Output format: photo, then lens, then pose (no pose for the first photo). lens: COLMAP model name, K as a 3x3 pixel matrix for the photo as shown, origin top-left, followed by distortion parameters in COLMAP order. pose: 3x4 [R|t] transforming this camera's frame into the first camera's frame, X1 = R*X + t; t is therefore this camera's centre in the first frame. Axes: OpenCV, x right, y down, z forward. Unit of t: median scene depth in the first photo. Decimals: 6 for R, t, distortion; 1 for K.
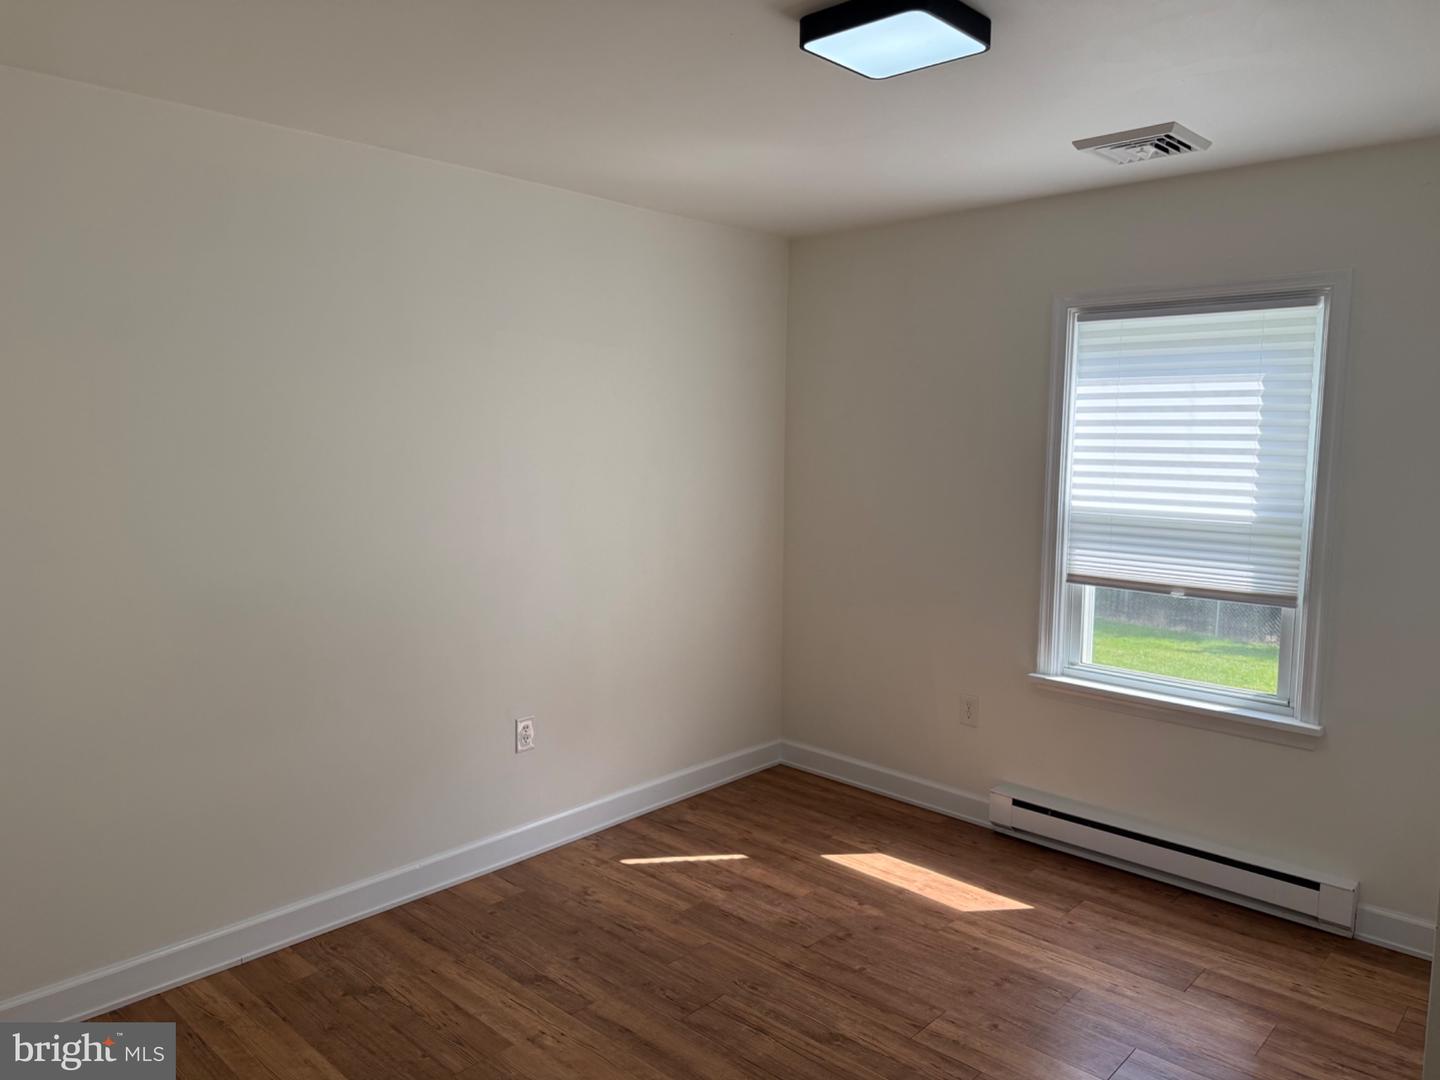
lens RADIAL K [[1030.5, 0, 720.0], [0, 1030.5, 540.0], [0, 0, 1]] dist [0.095233, -0.080792]
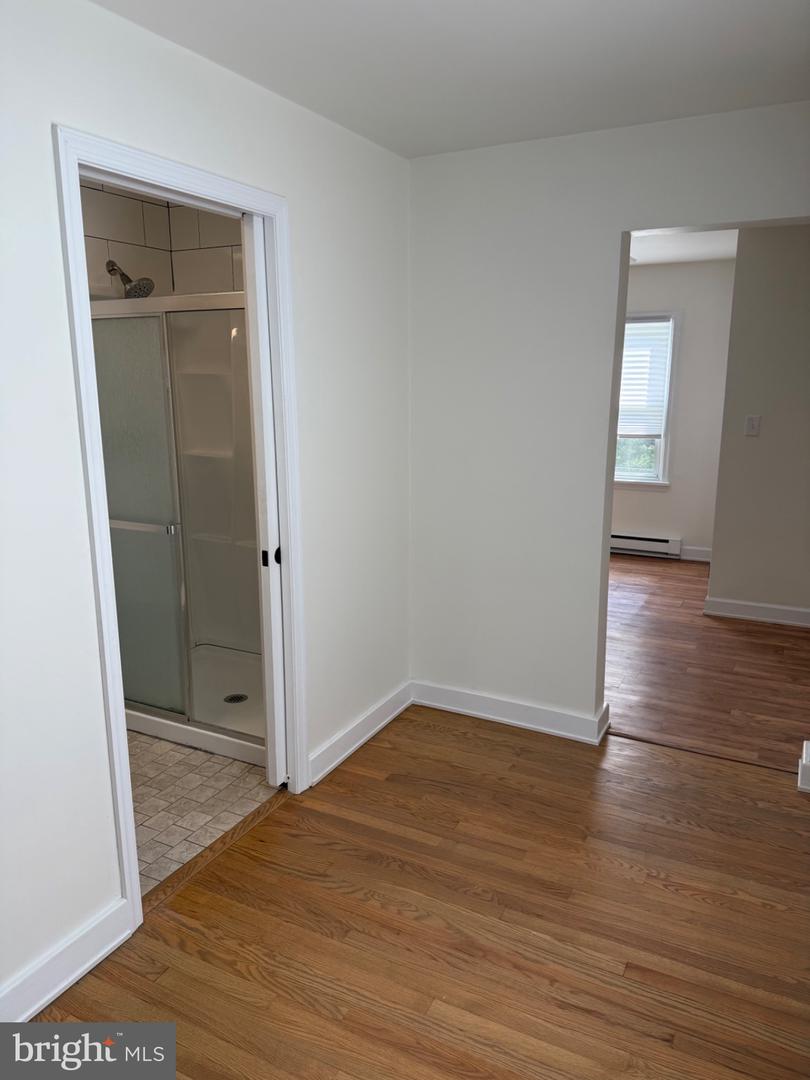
lens RADIAL K [[771.5, 0, 405.0], [0, 771.5, 540.0], [0, 0, 1]] dist [0.094508, -0.179816]
pose [[0.963519, -0.066277, 0.259303, -0.580066], [0.037983, 0.992909, 0.112646, 0.070473], [-0.264930, -0.098687, 0.959204, -0.708627]]
